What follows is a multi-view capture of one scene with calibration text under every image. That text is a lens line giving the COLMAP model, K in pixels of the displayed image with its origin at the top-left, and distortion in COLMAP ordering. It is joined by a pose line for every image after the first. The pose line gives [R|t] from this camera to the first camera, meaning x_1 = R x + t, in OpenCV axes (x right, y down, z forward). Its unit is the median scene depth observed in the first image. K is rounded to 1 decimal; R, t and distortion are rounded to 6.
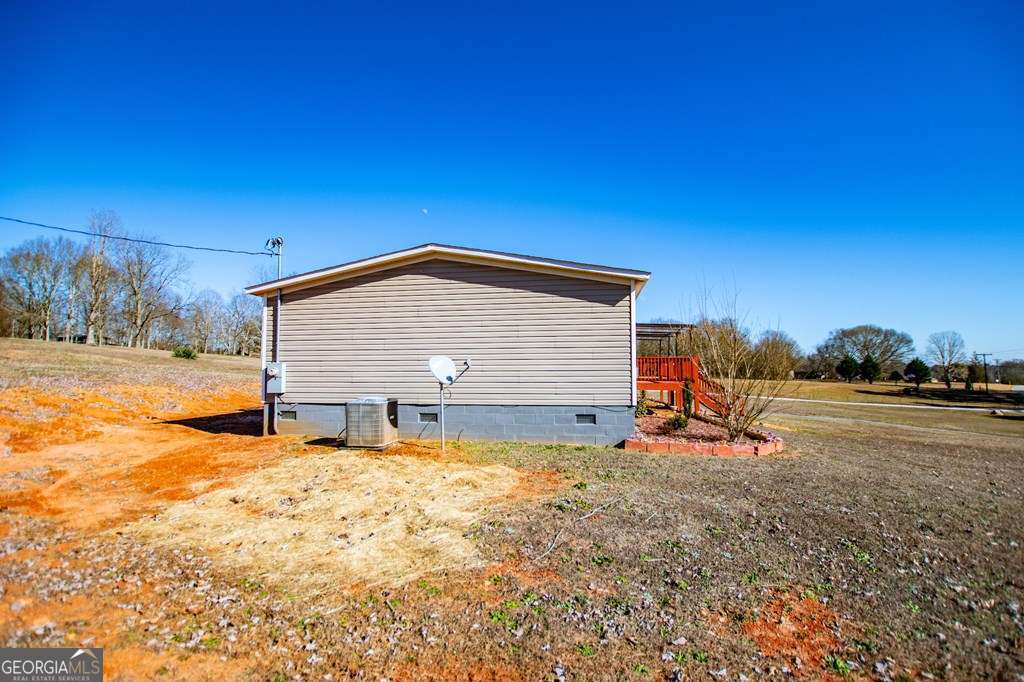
lens RADIAL K [[469.5, 0, 512.0], [0, 469.5, 341.0], [0, 0, 1]] dist [-0.040433, 0.008190]
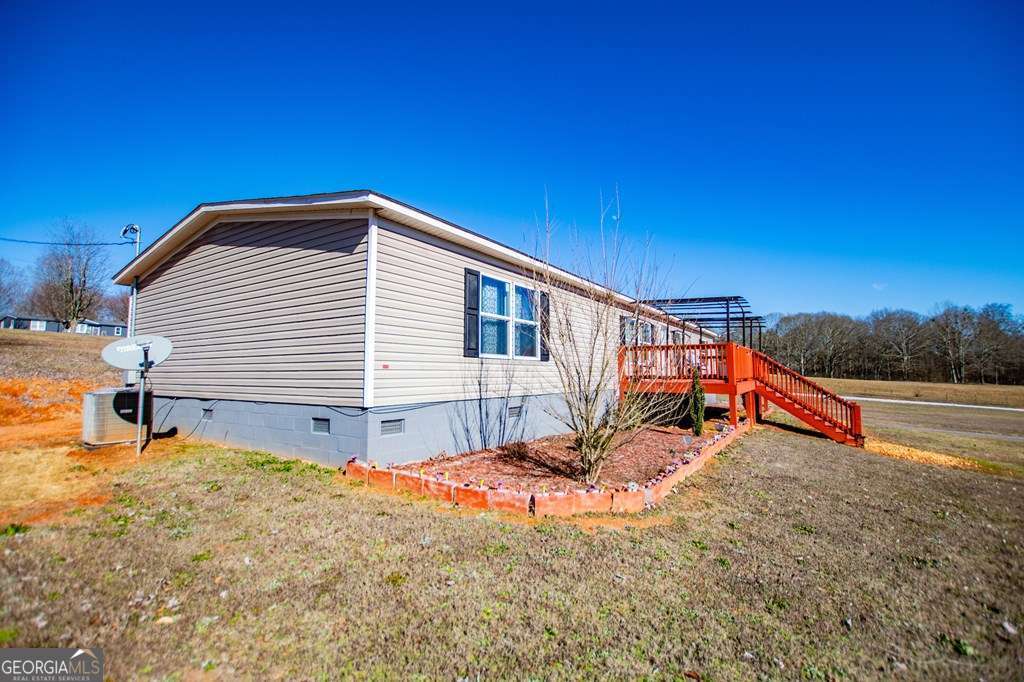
lens RADIAL K [[469.5, 0, 512.0], [0, 469.5, 341.0], [0, 0, 1]] dist [-0.040433, 0.008190]
pose [[0.918635, -0.027598, -0.394142, 0.677404], [0.022308, 0.999589, -0.017999, 0.063224], [0.394477, 0.007742, 0.918873, 0.493089]]
